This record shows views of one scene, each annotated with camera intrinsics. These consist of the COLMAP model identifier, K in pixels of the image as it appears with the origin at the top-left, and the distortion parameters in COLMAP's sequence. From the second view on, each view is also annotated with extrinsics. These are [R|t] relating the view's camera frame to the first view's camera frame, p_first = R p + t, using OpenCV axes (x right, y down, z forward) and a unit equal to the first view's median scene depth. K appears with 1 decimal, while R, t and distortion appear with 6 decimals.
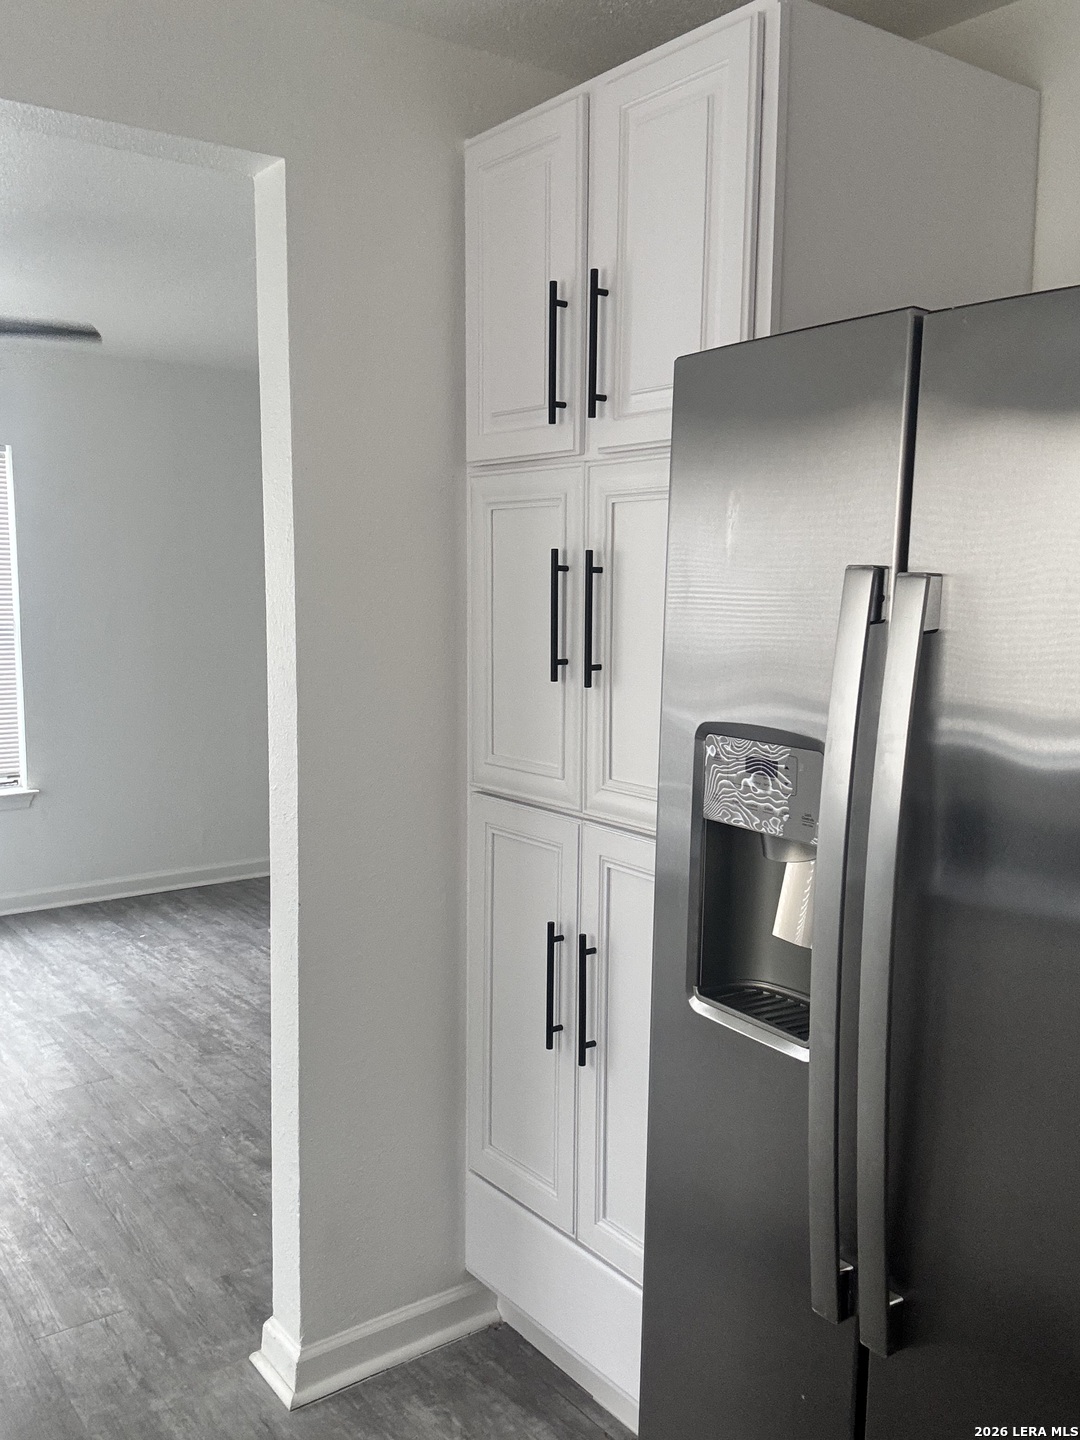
lens RADIAL K [[1246.7, 0, 542.6], [0, 1246.7, 724.2], [0, 0, 1]] dist [0.061066, 0.005350]
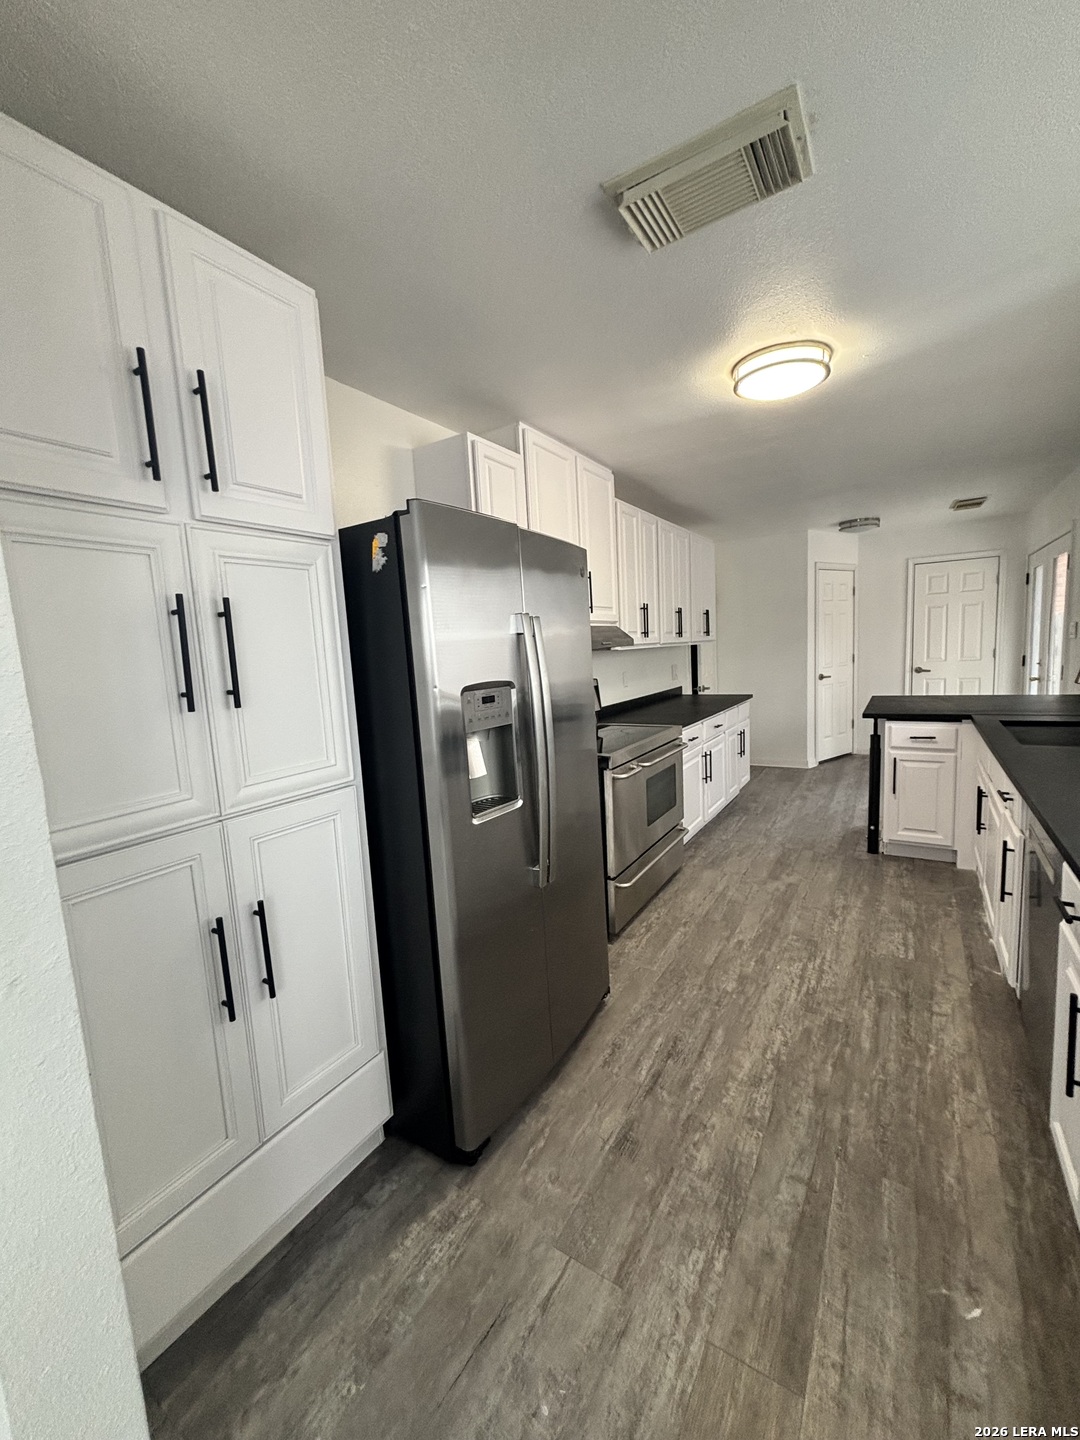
lens RADIAL K [[570.9, 0, 543.8], [0, 570.9, 716.9], [0, 0, 1]] dist [-0.006319, 0.001387]
pose [[-0.350715, -0.106556, 0.930400, -0.614677], [0.155577, 0.973070, 0.170088, -0.071491], [-0.923469, 0.204402, -0.324693, 0.914991]]
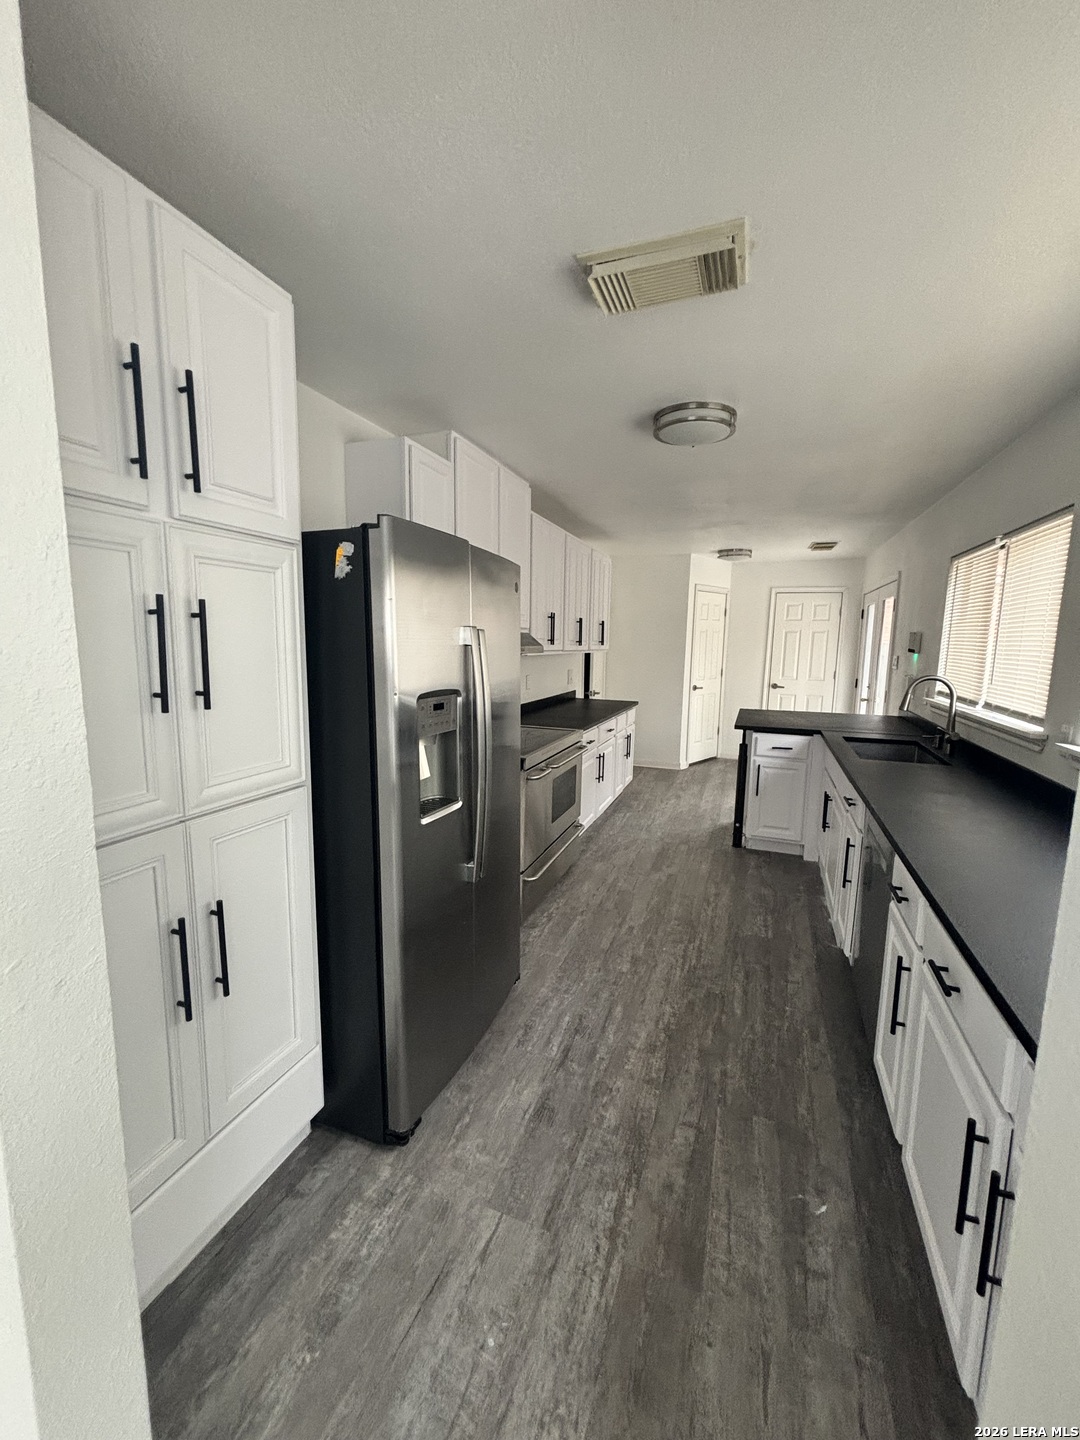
lens RADIAL K [[570.9, 0, 543.0], [0, 570.9, 715.7], [0, 0, 1]] dist [-0.006319, 0.001387]
pose [[-0.532276, -0.134886, 0.835756, -0.634238], [0.071617, 0.976512, 0.203215, -0.117688], [-0.843536, 0.168021, -0.510114, 1.021949]]
